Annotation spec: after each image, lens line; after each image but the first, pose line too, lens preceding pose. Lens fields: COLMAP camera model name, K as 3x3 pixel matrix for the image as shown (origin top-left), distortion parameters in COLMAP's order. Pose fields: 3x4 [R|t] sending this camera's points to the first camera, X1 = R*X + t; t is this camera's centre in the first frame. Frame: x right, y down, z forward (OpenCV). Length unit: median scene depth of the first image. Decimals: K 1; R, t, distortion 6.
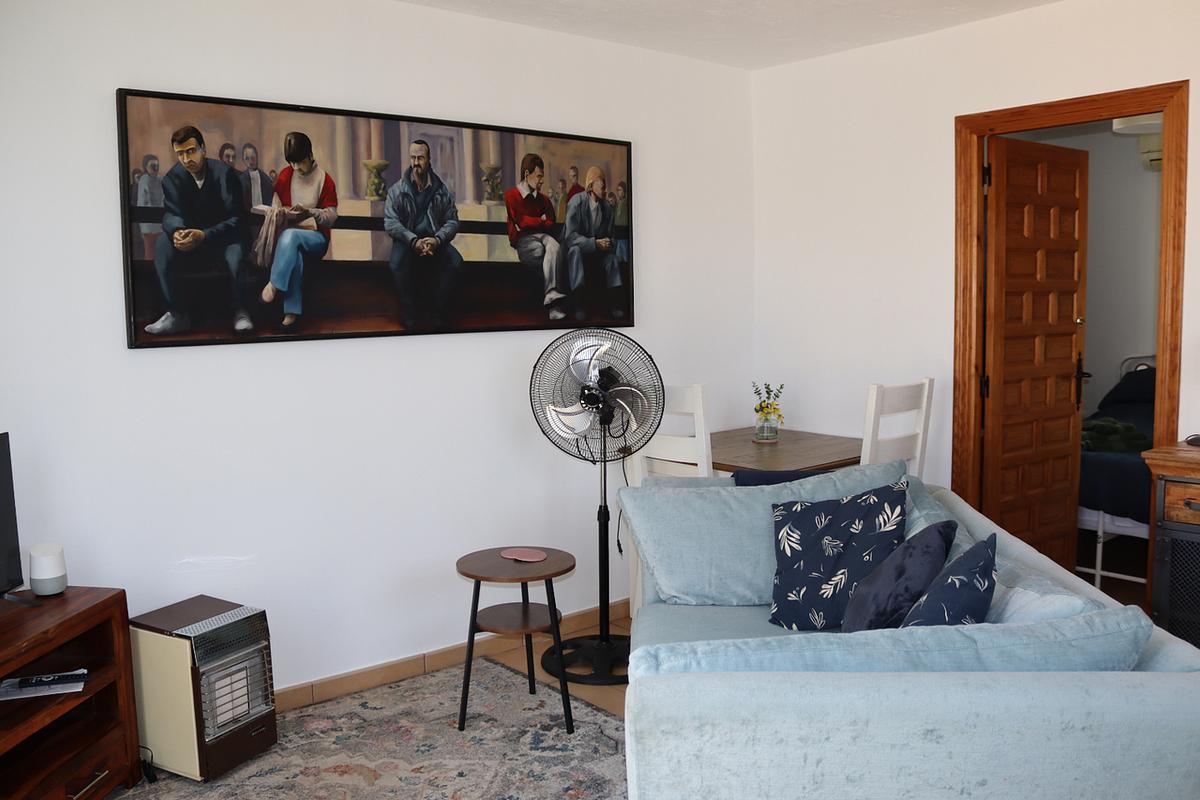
lens RADIAL K [[993.7, 0, 598.8], [0, 993.7, 400.2], [0, 0, 1]] dist [-0.161432, 0.137999]
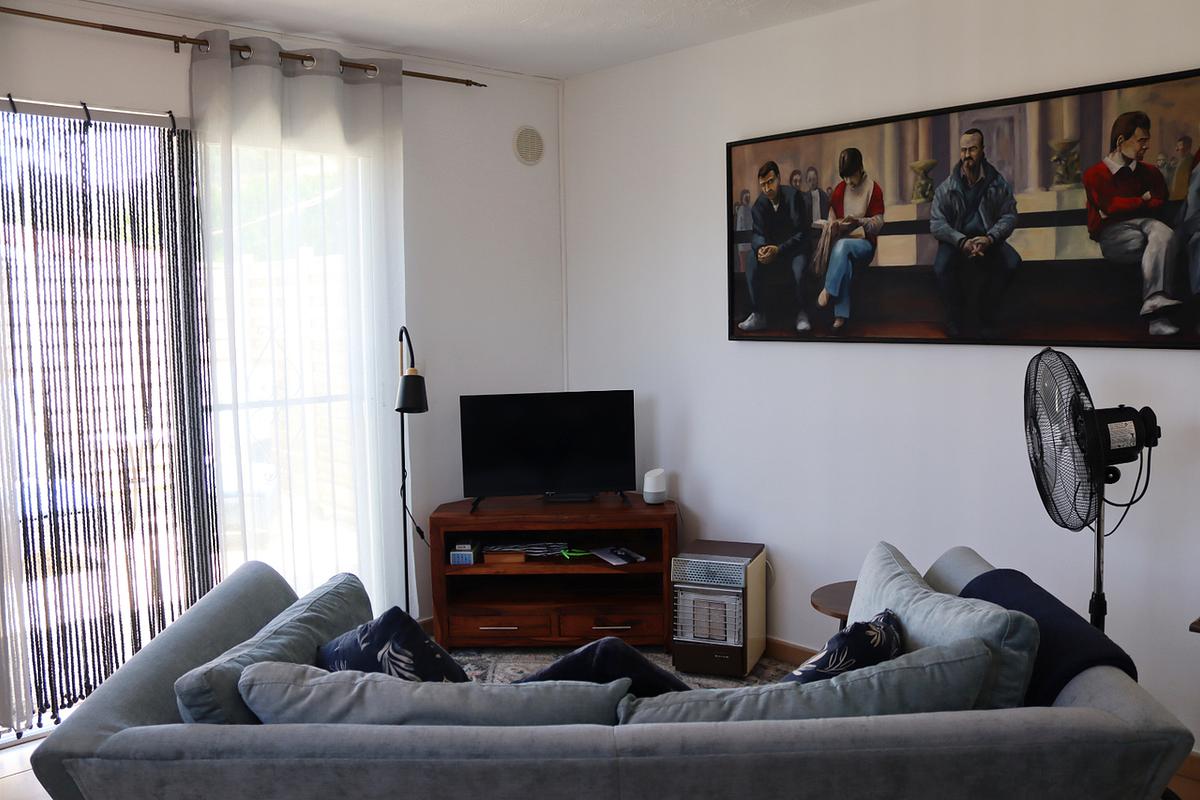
lens RADIAL K [[993.7, 0, 599.9], [0, 993.7, 396.1], [0, 0, 1]] dist [-0.161432, 0.137999]
pose [[0.061075, 0.100320, -0.993079, 0.726276], [-0.088418, 0.991569, 0.094730, -0.077490], [0.994209, 0.082021, 0.069430, 0.633874]]
